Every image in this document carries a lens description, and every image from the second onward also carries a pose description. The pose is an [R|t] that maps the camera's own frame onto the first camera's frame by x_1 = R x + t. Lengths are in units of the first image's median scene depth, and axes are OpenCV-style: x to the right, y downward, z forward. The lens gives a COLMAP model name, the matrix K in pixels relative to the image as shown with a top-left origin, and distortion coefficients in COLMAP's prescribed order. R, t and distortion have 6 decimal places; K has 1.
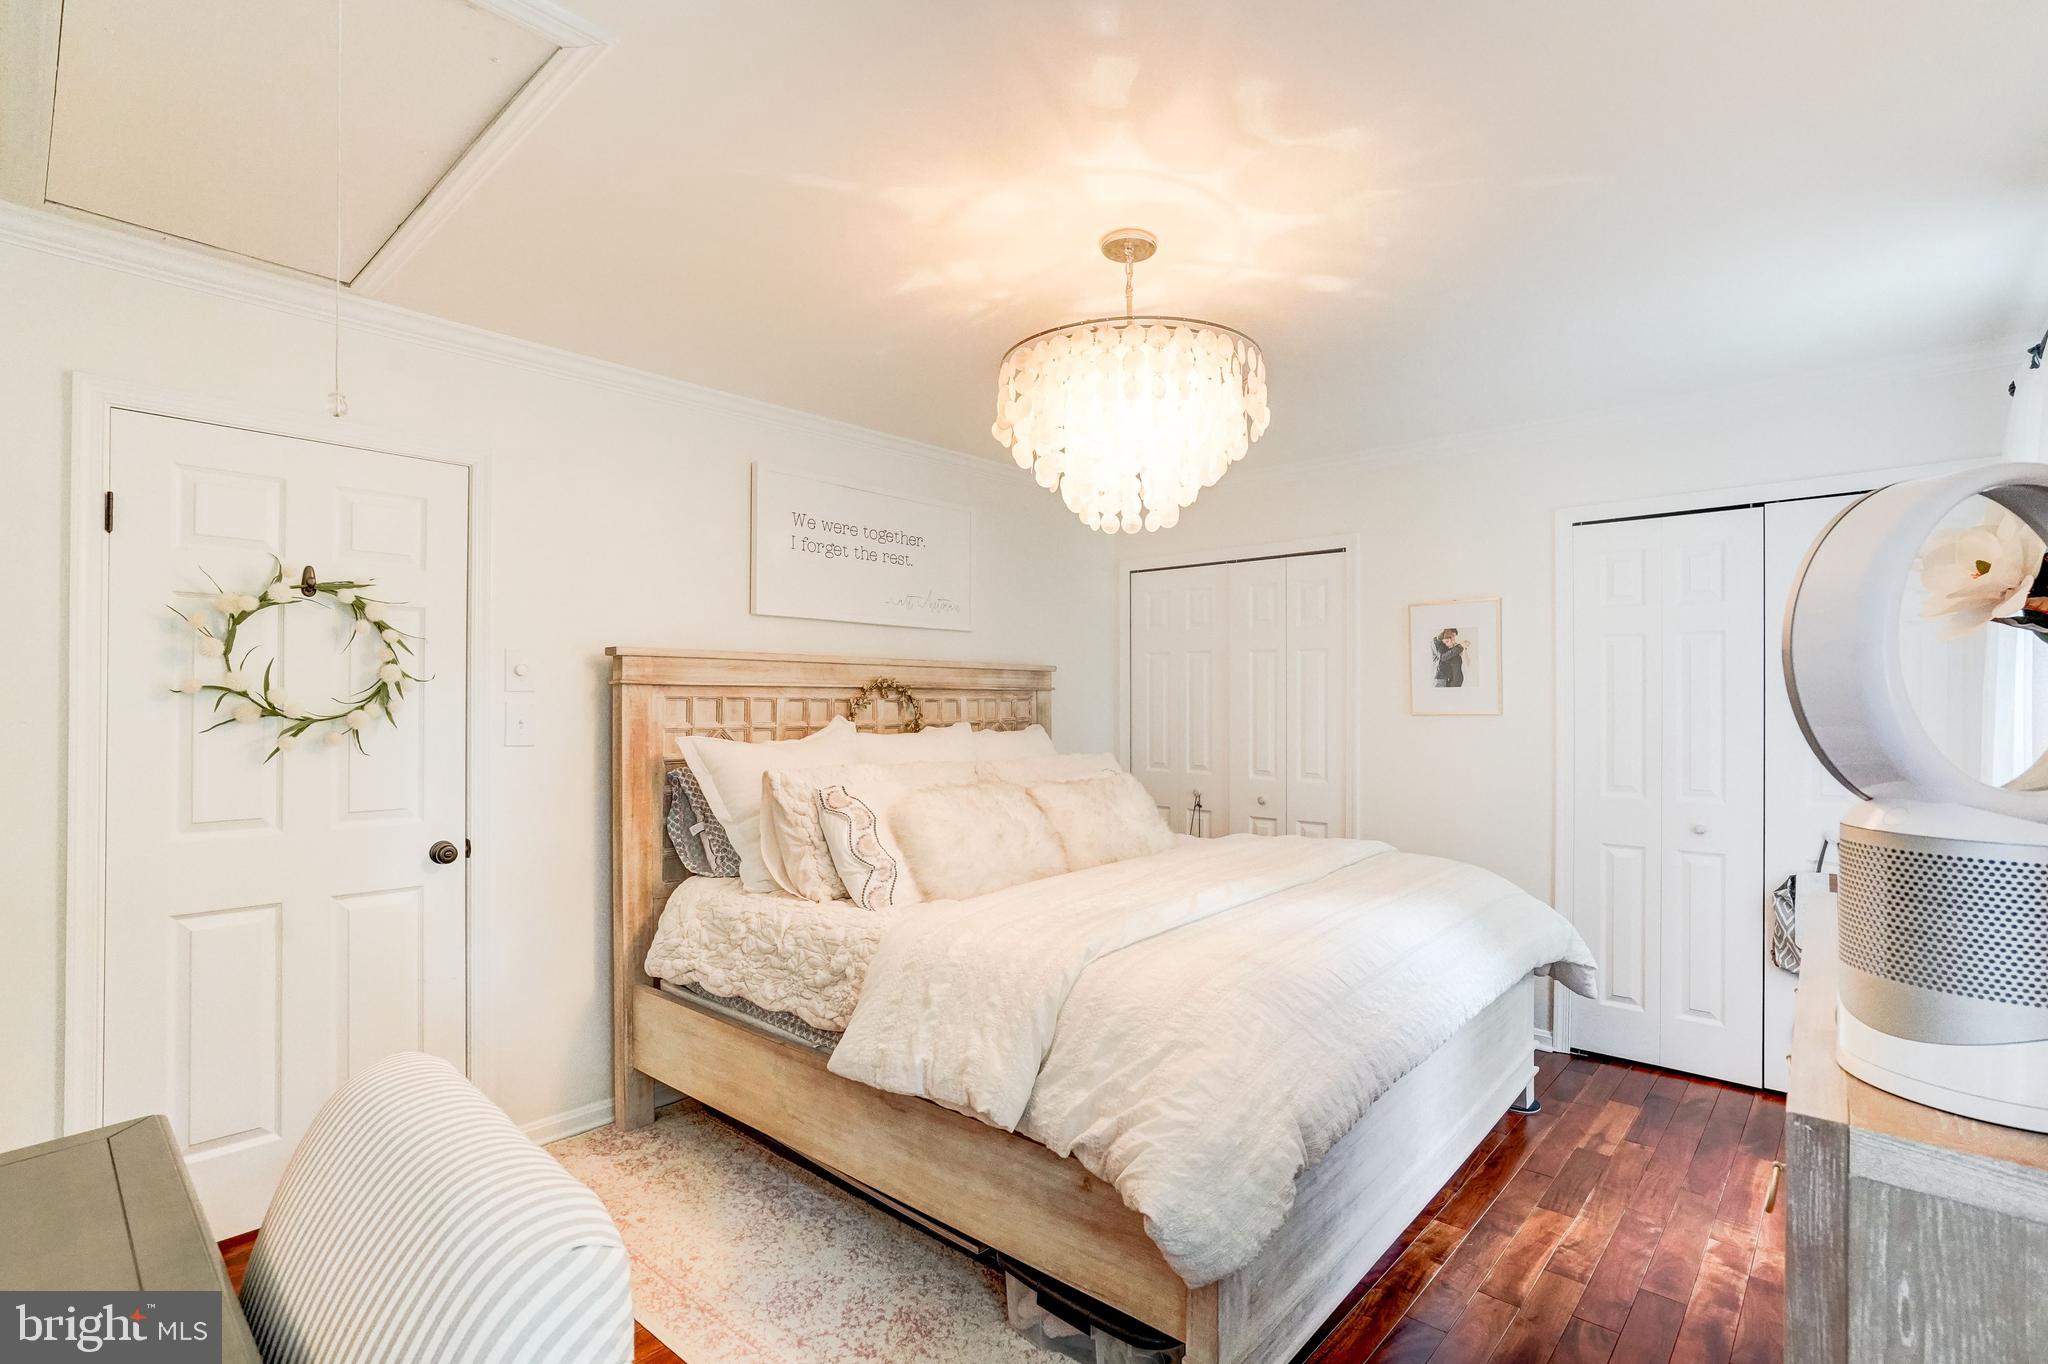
lens RADIAL K [[935.6, 0, 1023.6], [0, 935.6, 693.9], [0, 0, 1]] dist [-0.042651, 0.021581]
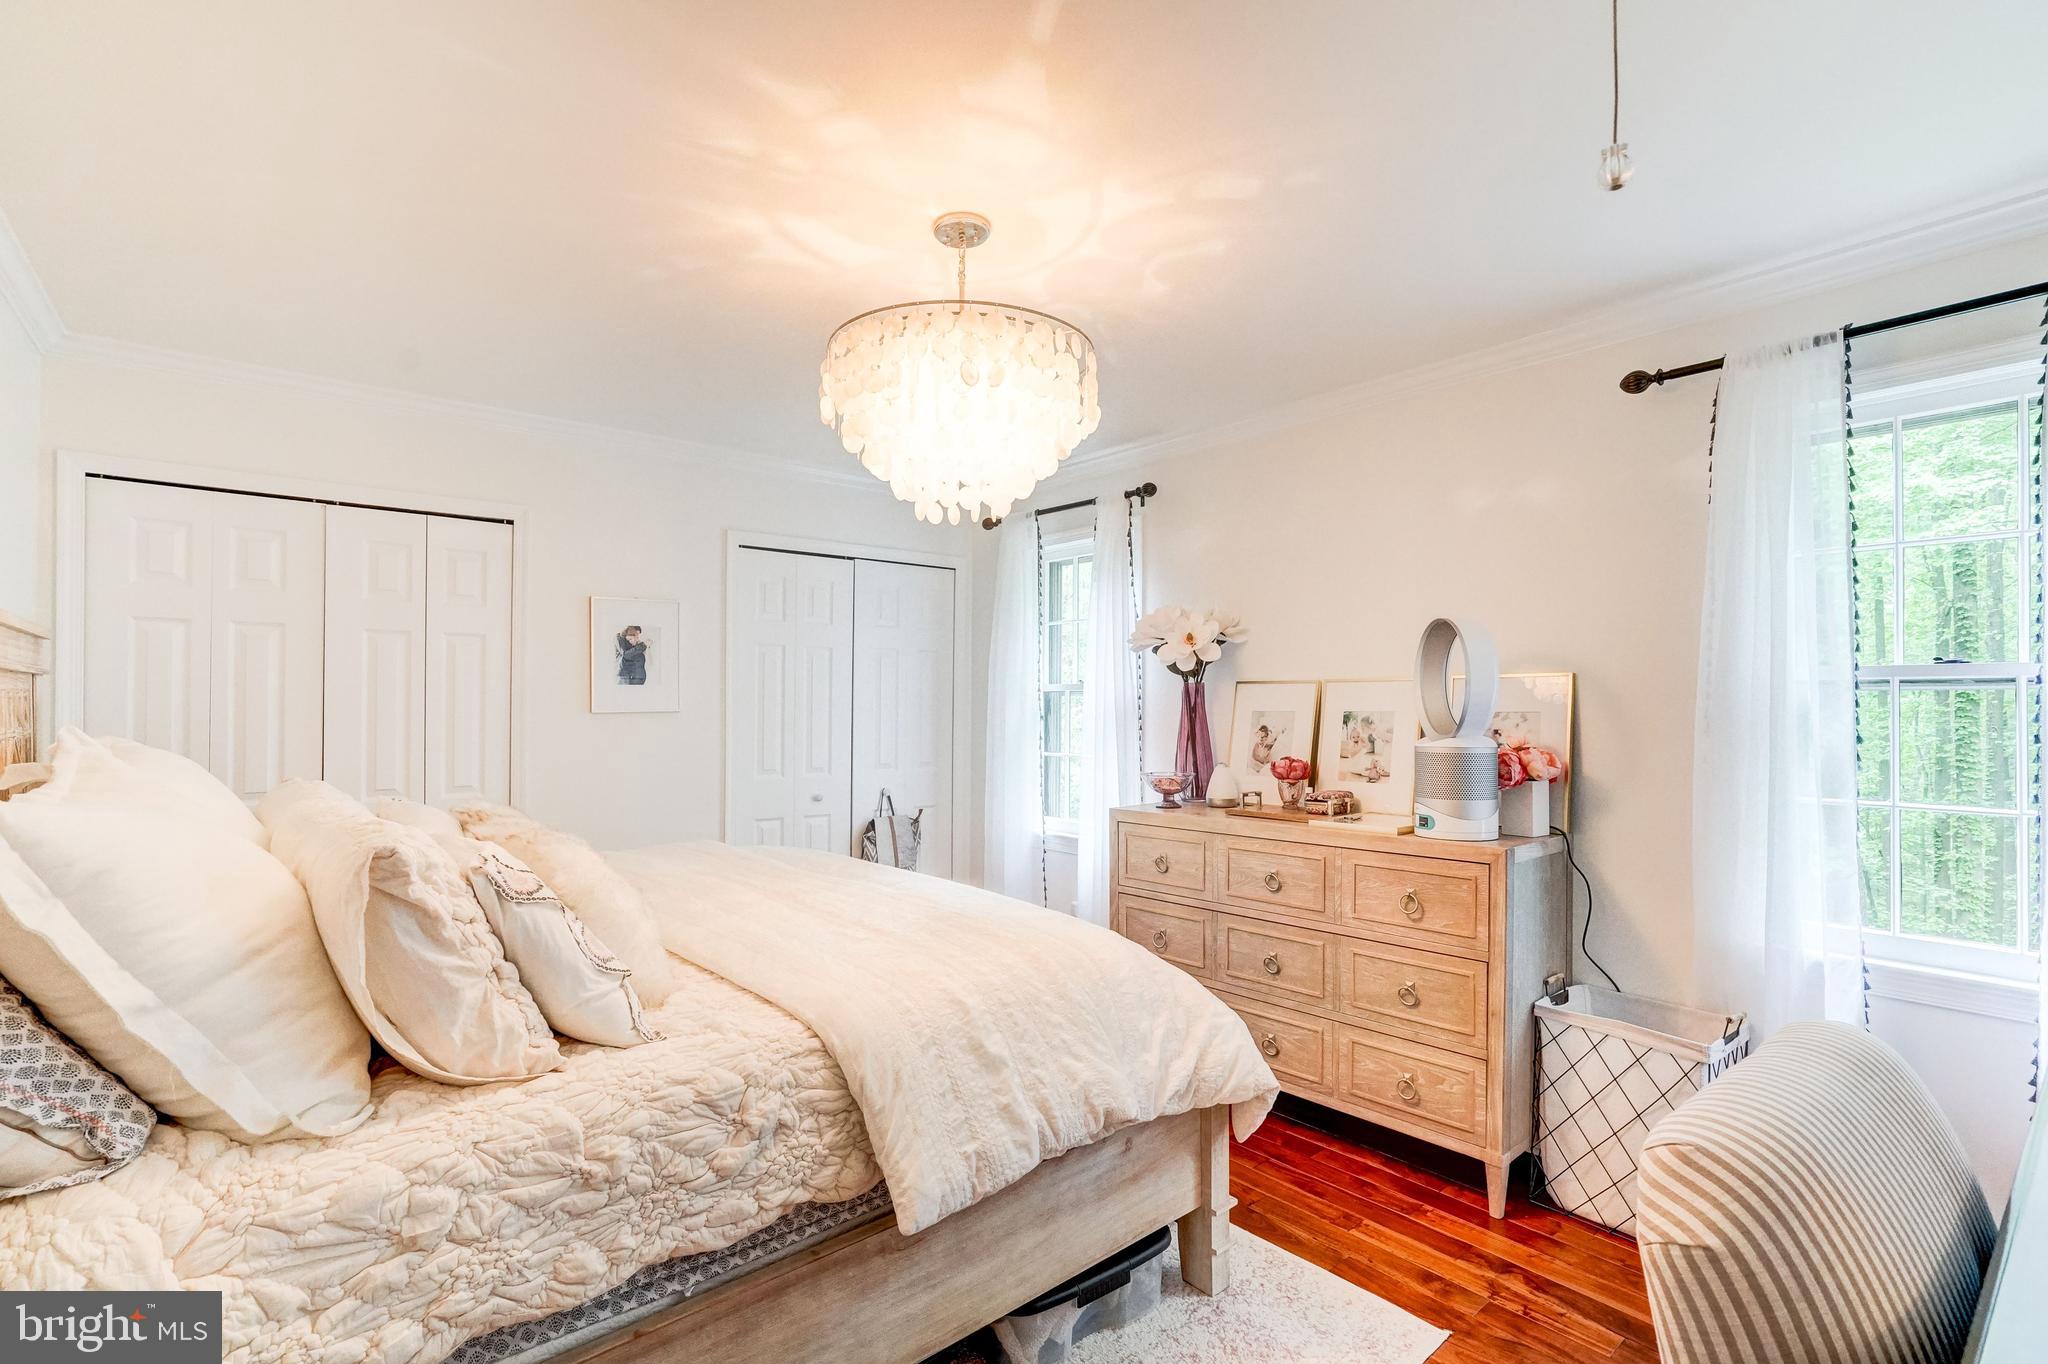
lens RADIAL K [[935.6, 0, 1023.6], [0, 935.6, 693.9], [0, 0, 1]] dist [-0.042651, 0.021581]
pose [[0.155533, 0.009425, 0.987786, -0.744451], [-0.009275, 0.999924, -0.008080, 0.010766], [-0.987787, -0.007905, 0.155609, 0.696661]]
